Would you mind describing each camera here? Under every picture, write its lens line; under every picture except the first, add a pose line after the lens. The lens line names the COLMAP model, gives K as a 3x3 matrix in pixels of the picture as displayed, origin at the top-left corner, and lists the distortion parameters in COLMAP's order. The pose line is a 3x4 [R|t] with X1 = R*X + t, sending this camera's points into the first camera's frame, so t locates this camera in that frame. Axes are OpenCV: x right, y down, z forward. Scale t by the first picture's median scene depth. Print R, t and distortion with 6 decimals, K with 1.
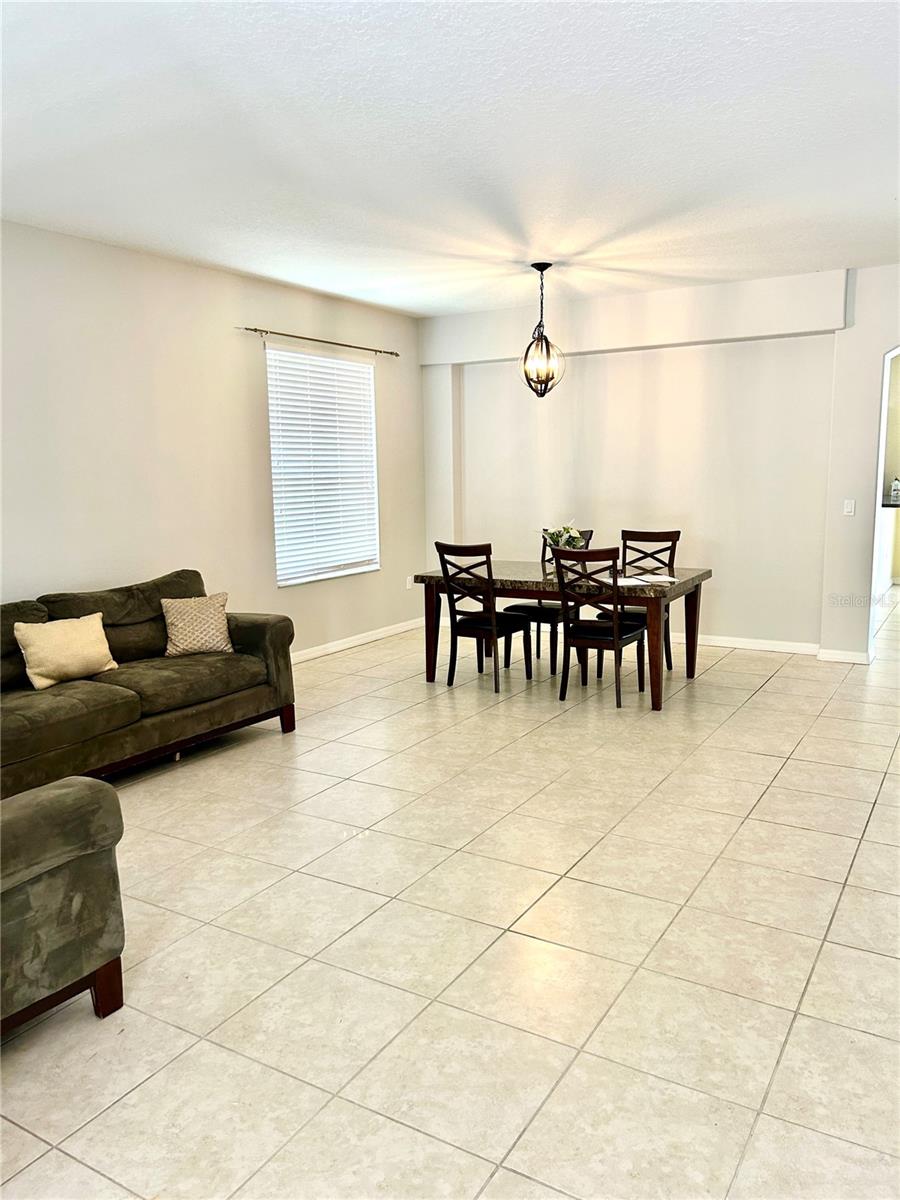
lens RADIAL K [[901.5, 0, 442.7], [0, 901.5, 609.1], [0, 0, 1]] dist [0.053089, -0.075115]
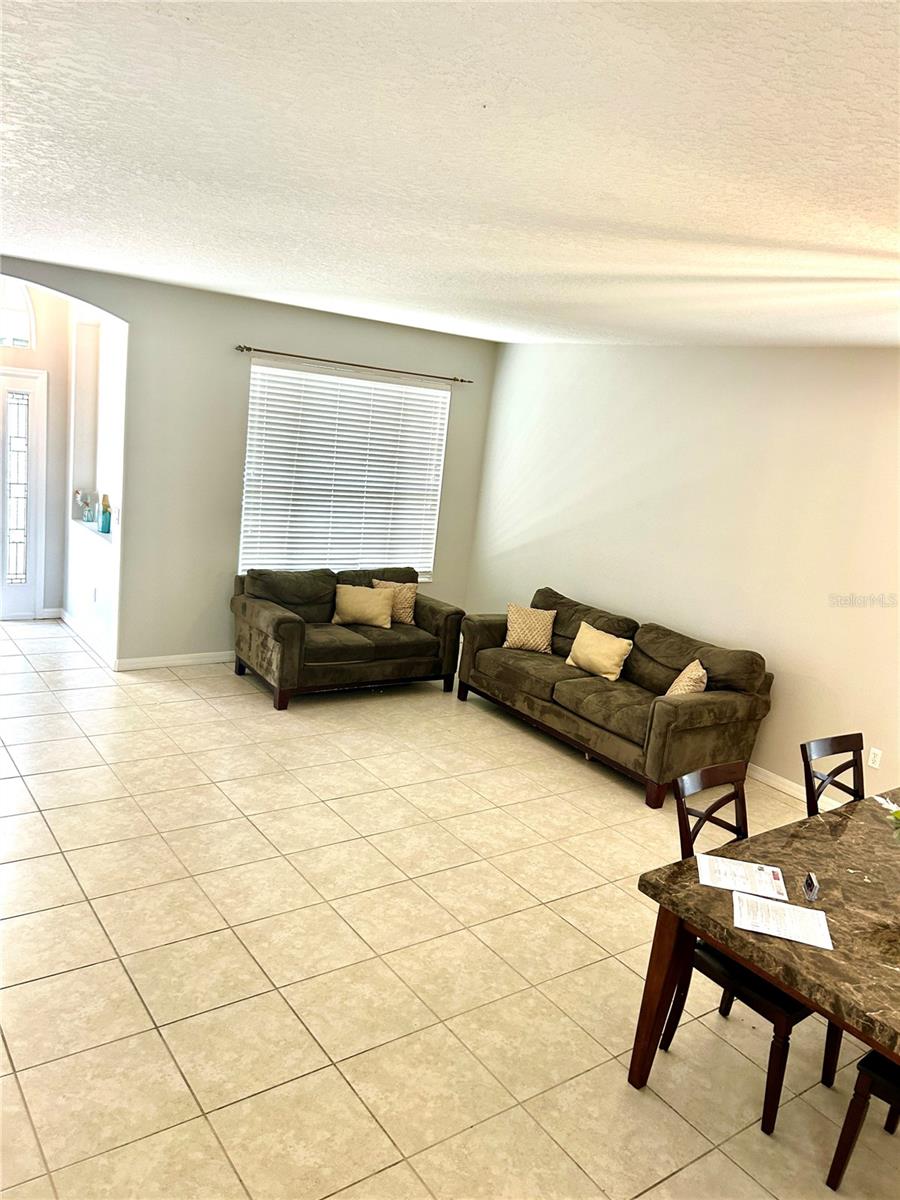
lens RADIAL K [[902.9, 0, 453.9], [0, 902.9, 596.3], [0, 0, 1]] dist [0.069366, -0.084098]
pose [[-0.390432, 0.164446, -0.905826, 1.031805], [-0.245724, 0.929609, 0.274676, -0.413047], [0.887233, 0.329825, -0.322541, 1.363154]]
